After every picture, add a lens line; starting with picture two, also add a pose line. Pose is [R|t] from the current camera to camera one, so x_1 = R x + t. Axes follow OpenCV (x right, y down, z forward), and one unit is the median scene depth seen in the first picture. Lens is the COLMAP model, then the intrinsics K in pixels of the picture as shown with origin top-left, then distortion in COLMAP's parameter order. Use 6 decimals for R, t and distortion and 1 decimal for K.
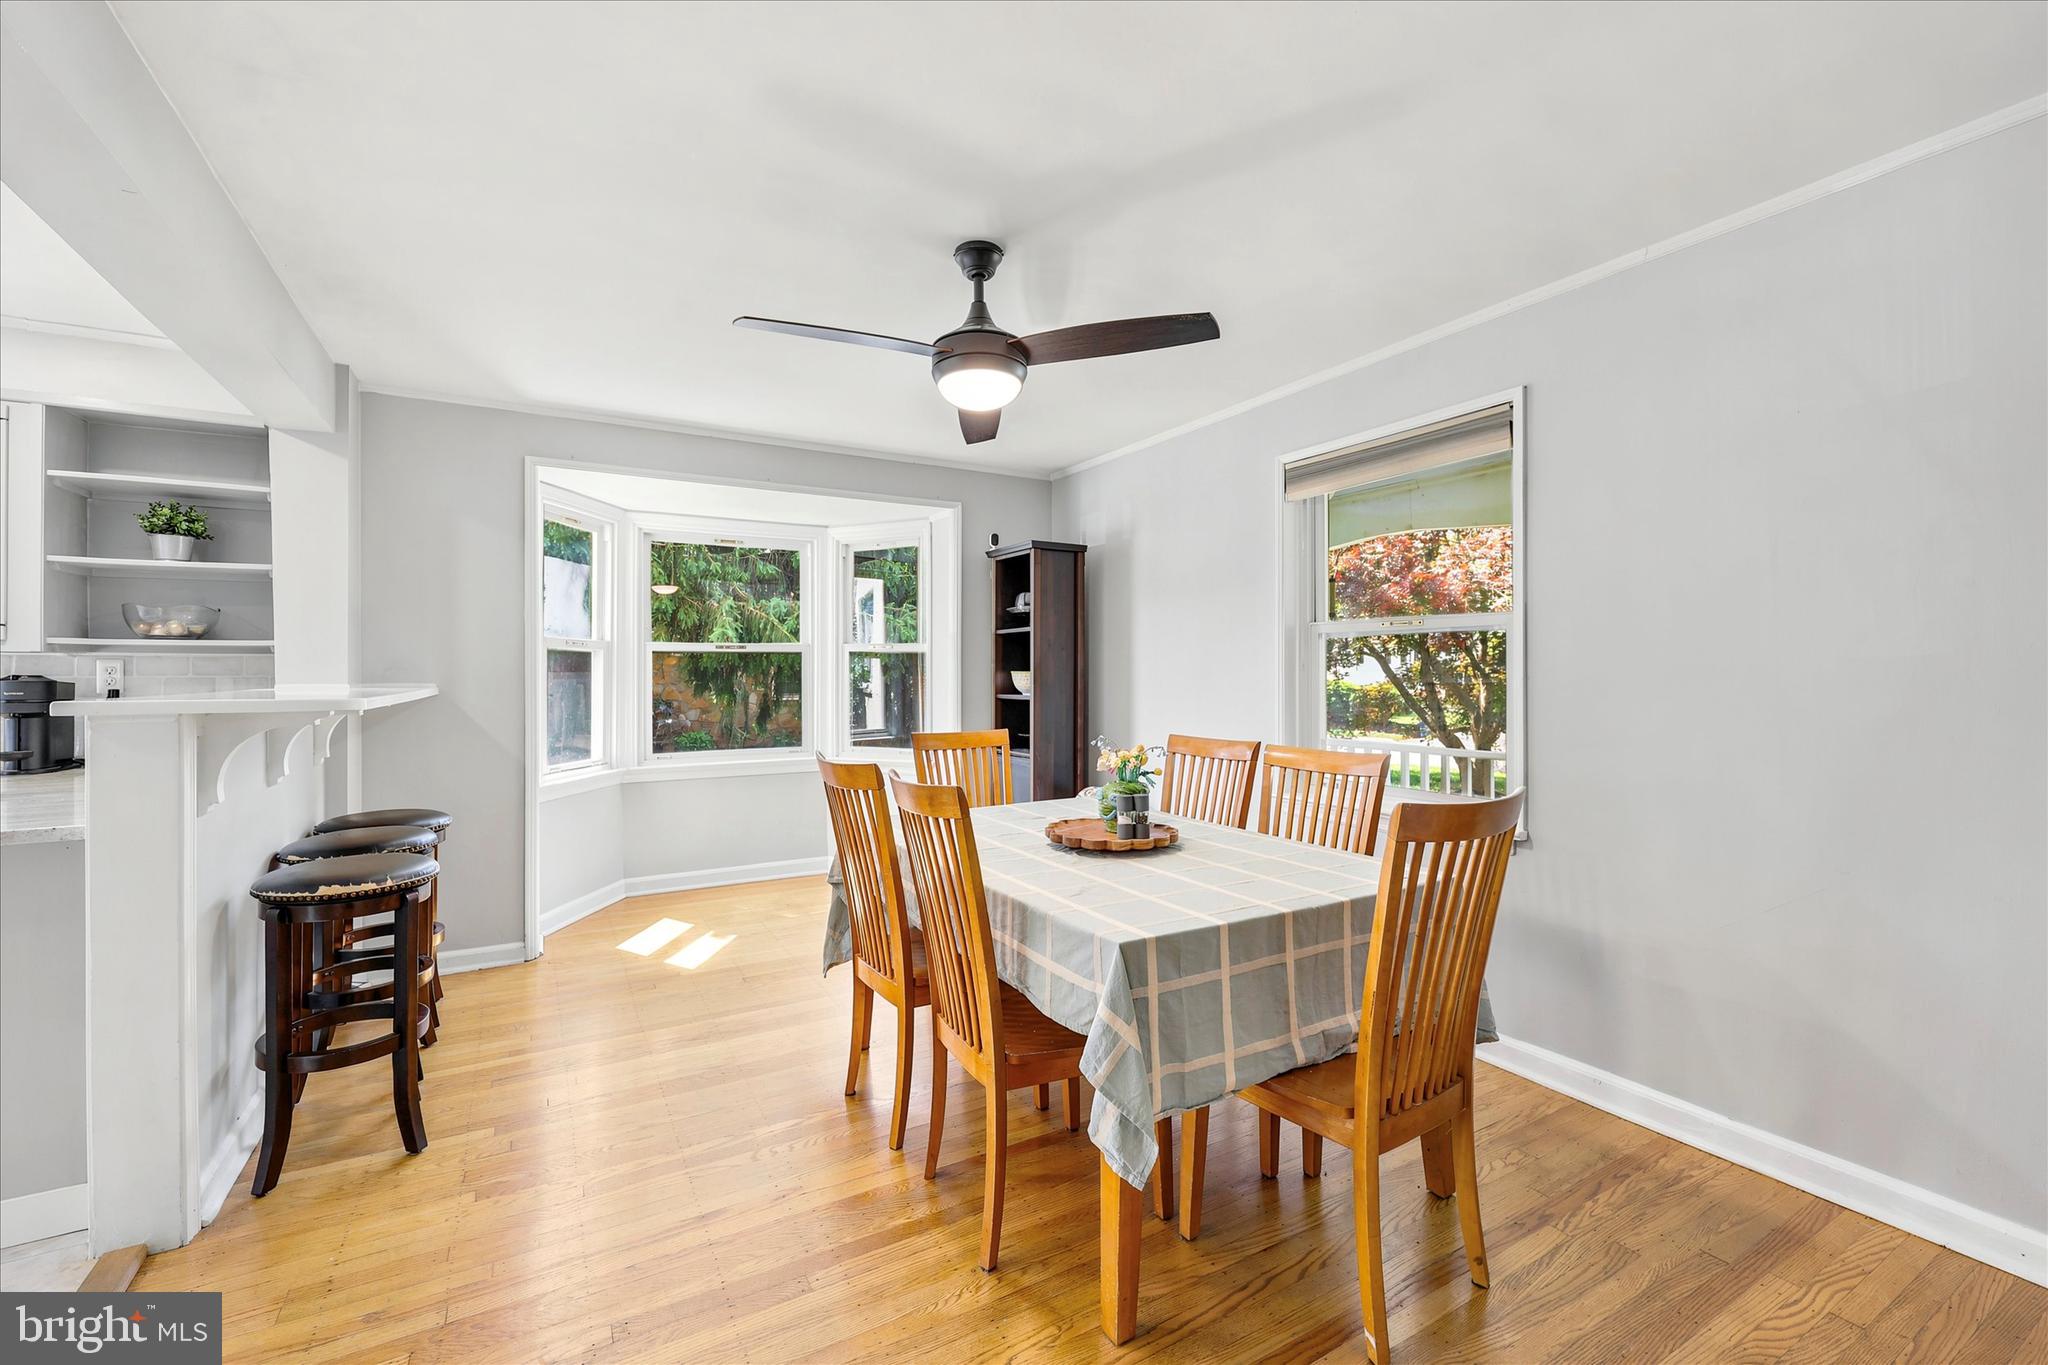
lens RADIAL K [[849.7, 0, 1014.7], [0, 849.7, 667.7], [0, 0, 1]] dist [0.002735, -0.000298]
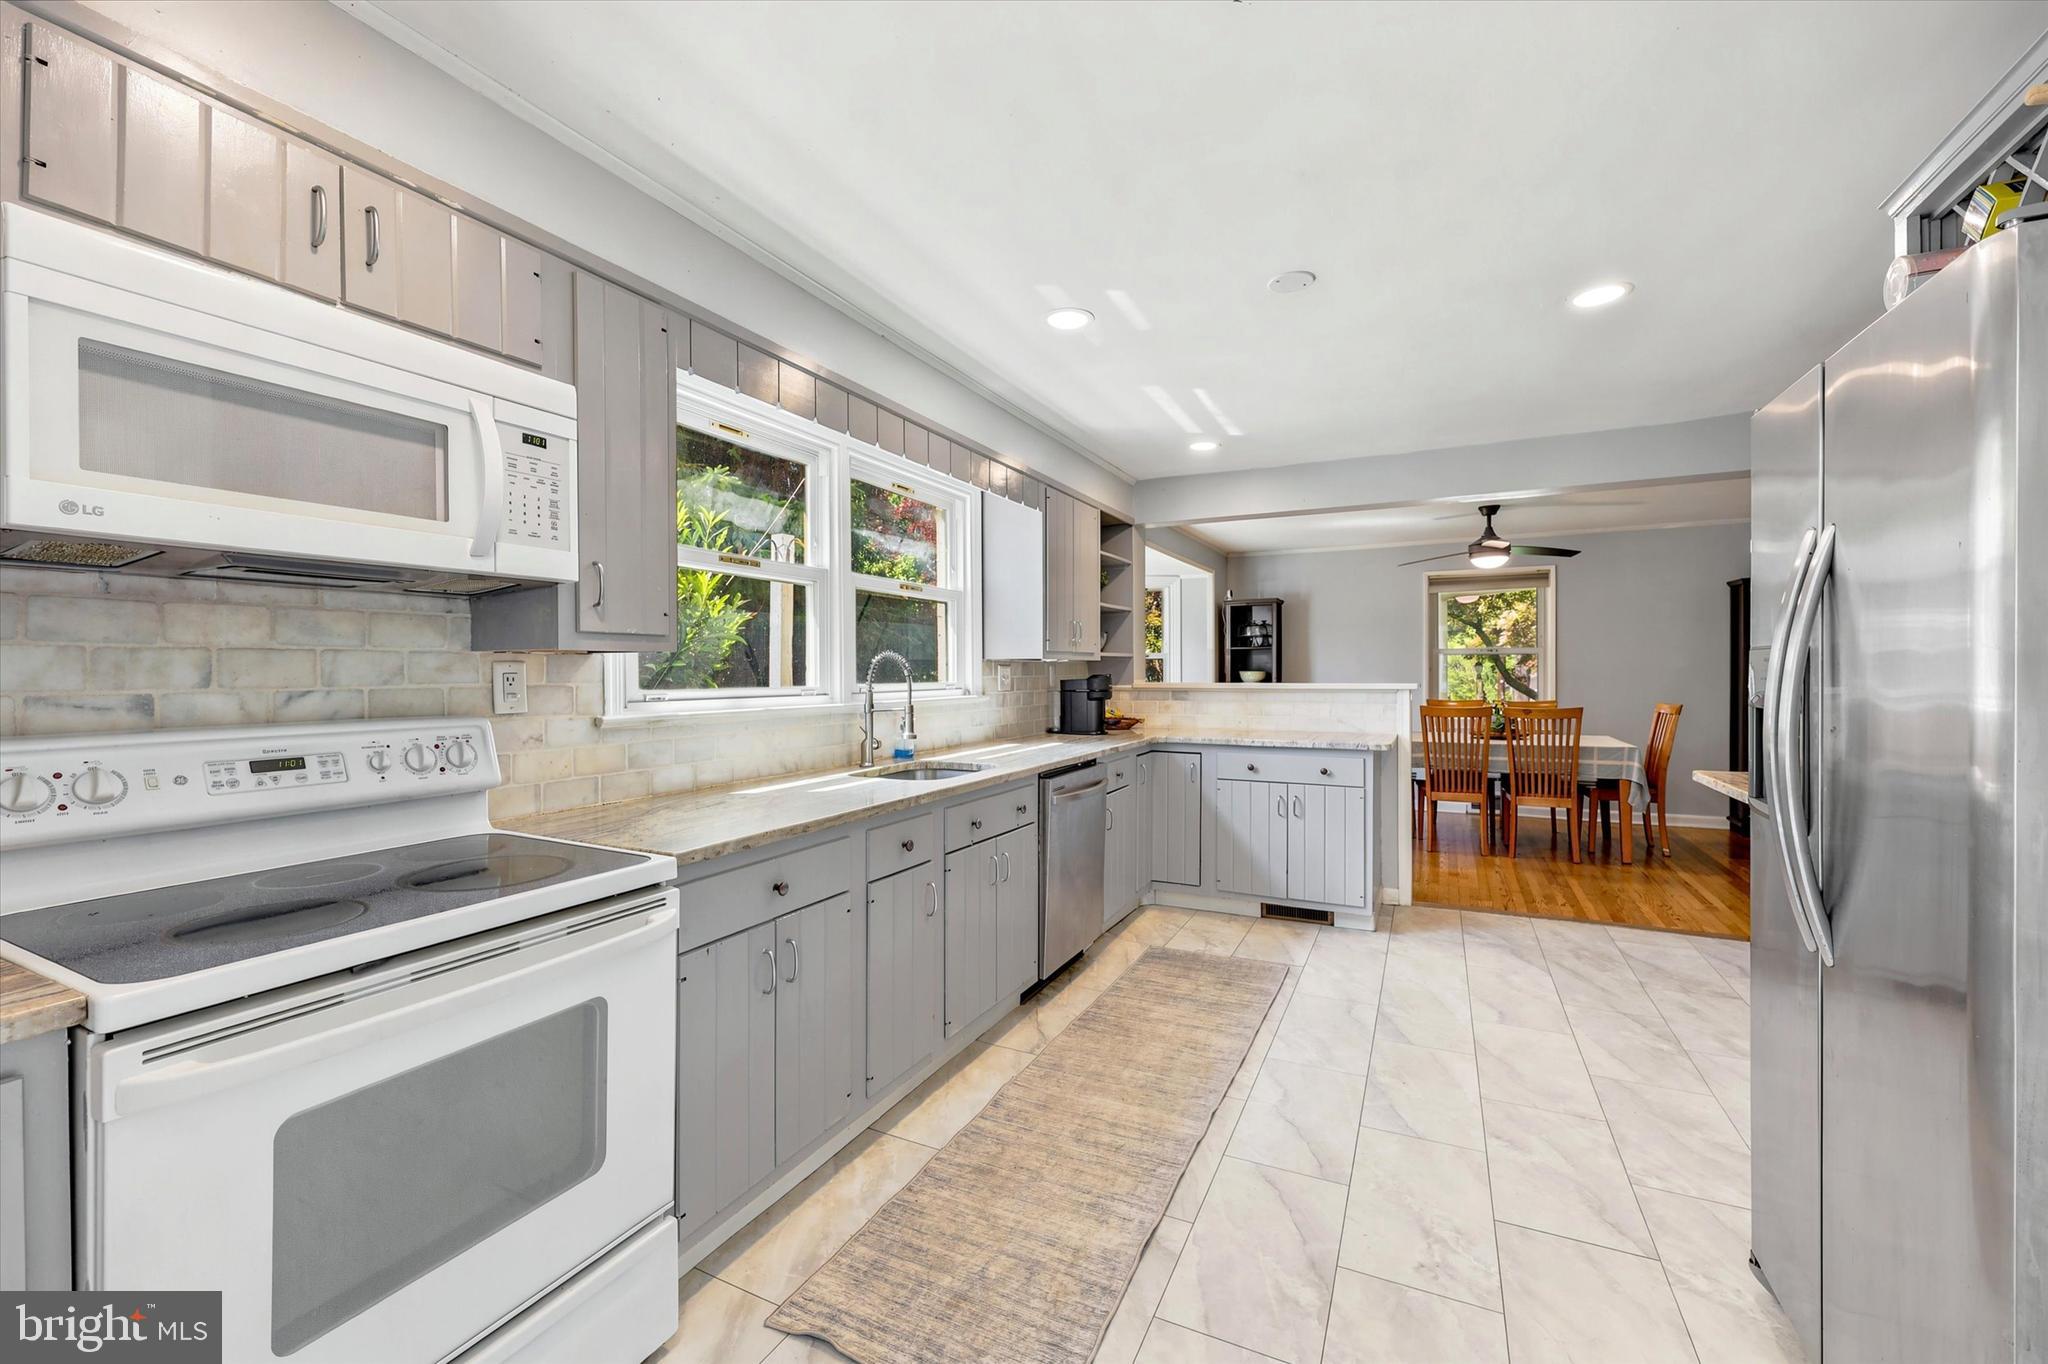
lens RADIAL K [[849.7, 0, 1014.7], [0, 849.7, 667.2], [0, 0, 1]] dist [0.002735, -0.000298]
pose [[0.820830, -0.000388, 0.571173, -1.964916], [0.001903, 0.999996, -0.002055, -0.001784], [-0.571170, 0.002774, 0.820827, -0.201605]]
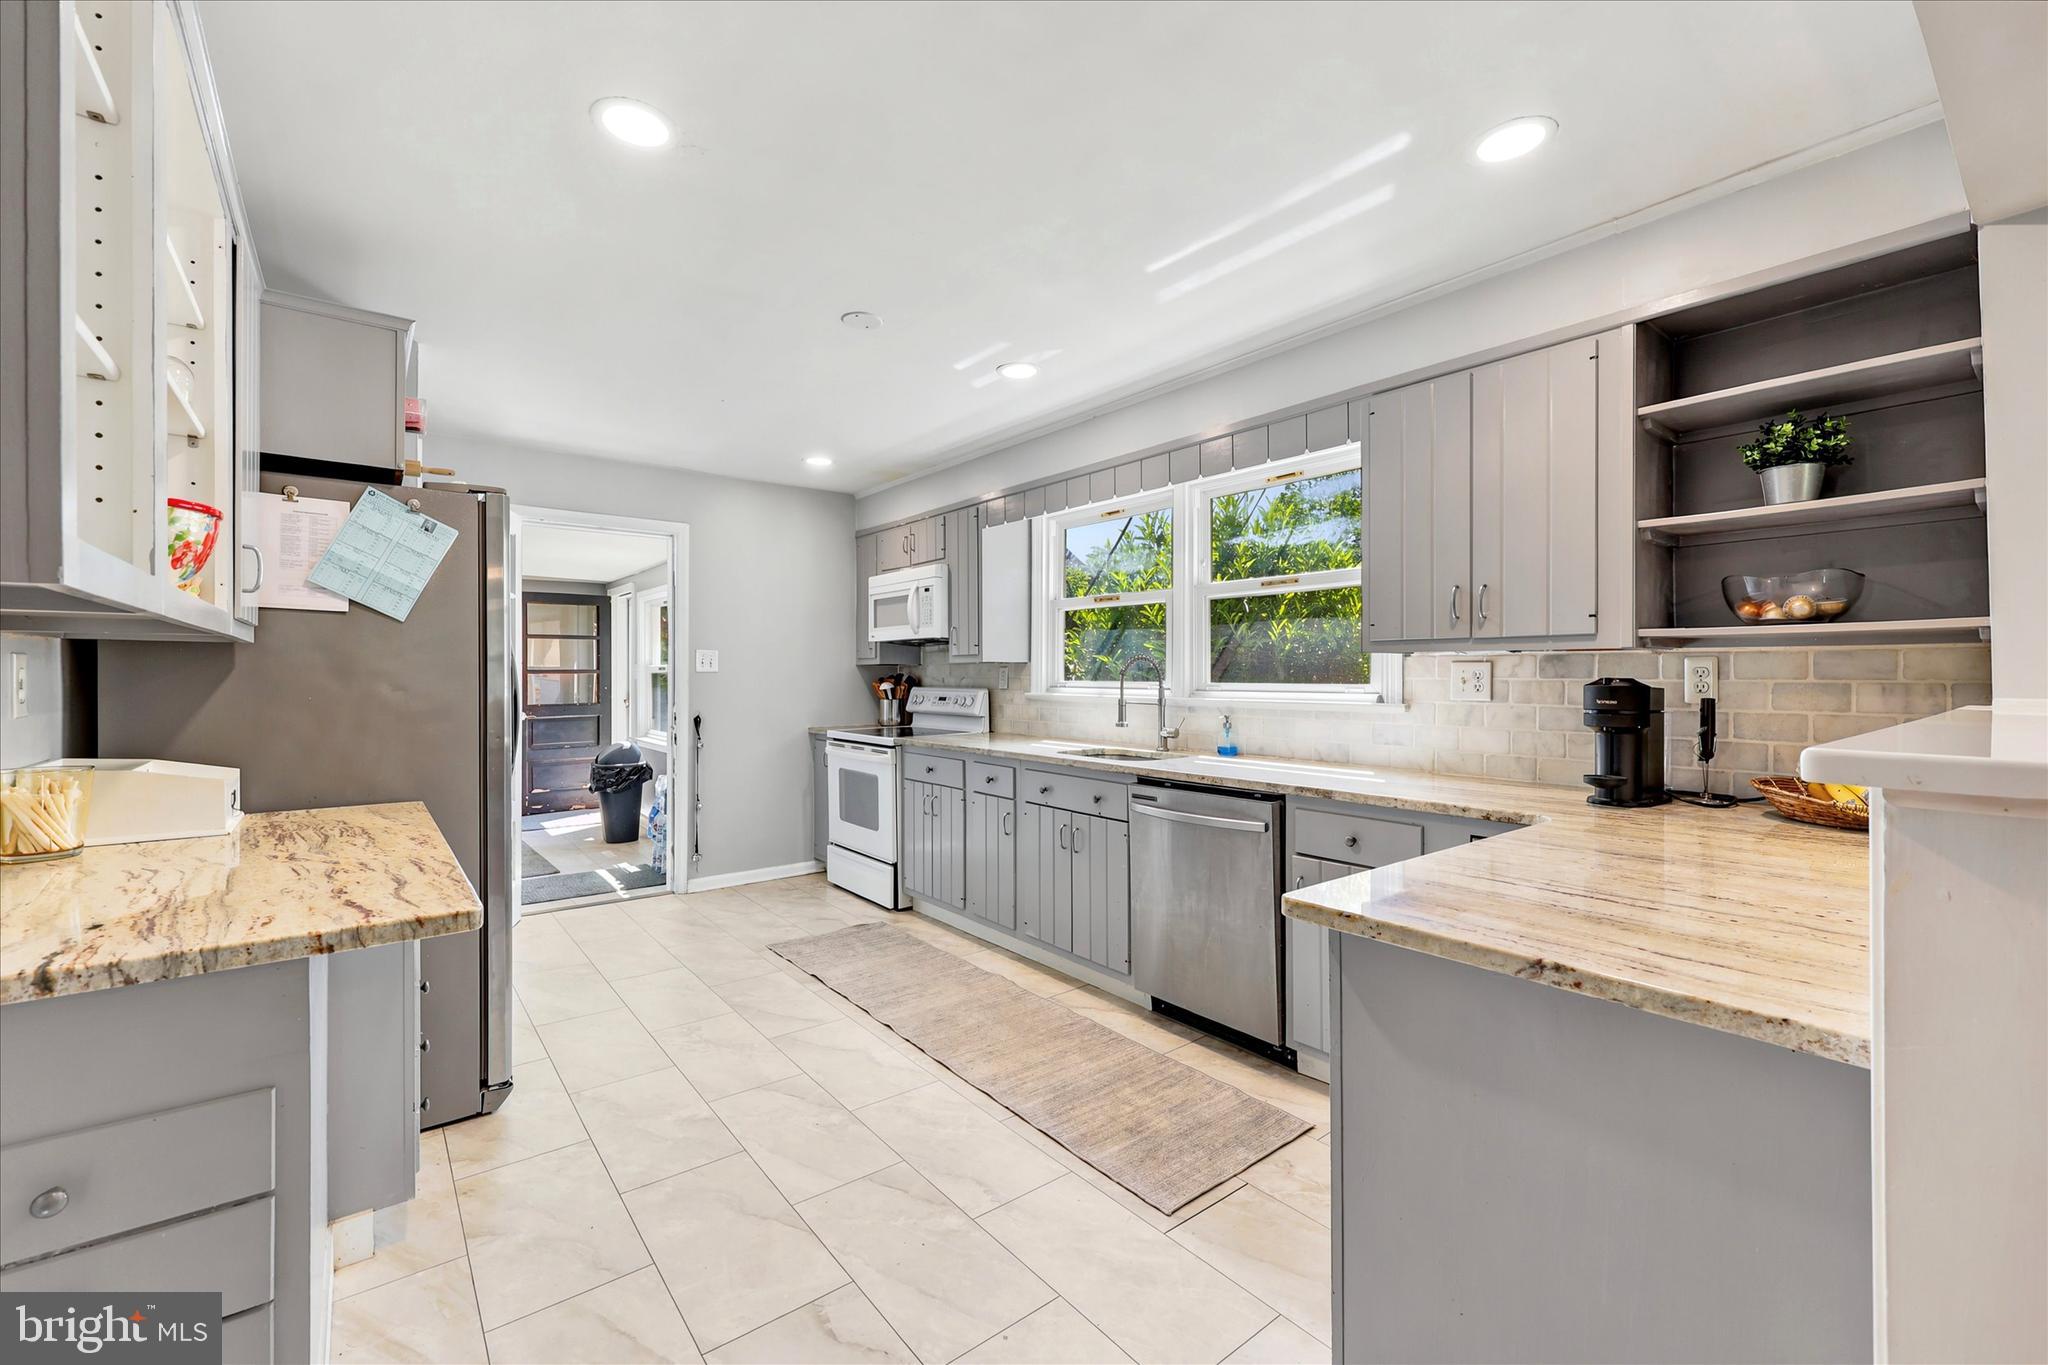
lens RADIAL K [[849.7, 0, 1014.7], [0, 849.7, 667.7], [0, 0, 1]] dist [0.002735, -0.000298]
pose [[0.156240, -0.003635, -0.987712, -0.439780], [0.006518, 0.999975, -0.002649, -0.002365], [0.987698, -0.006024, 0.156259, 0.308272]]
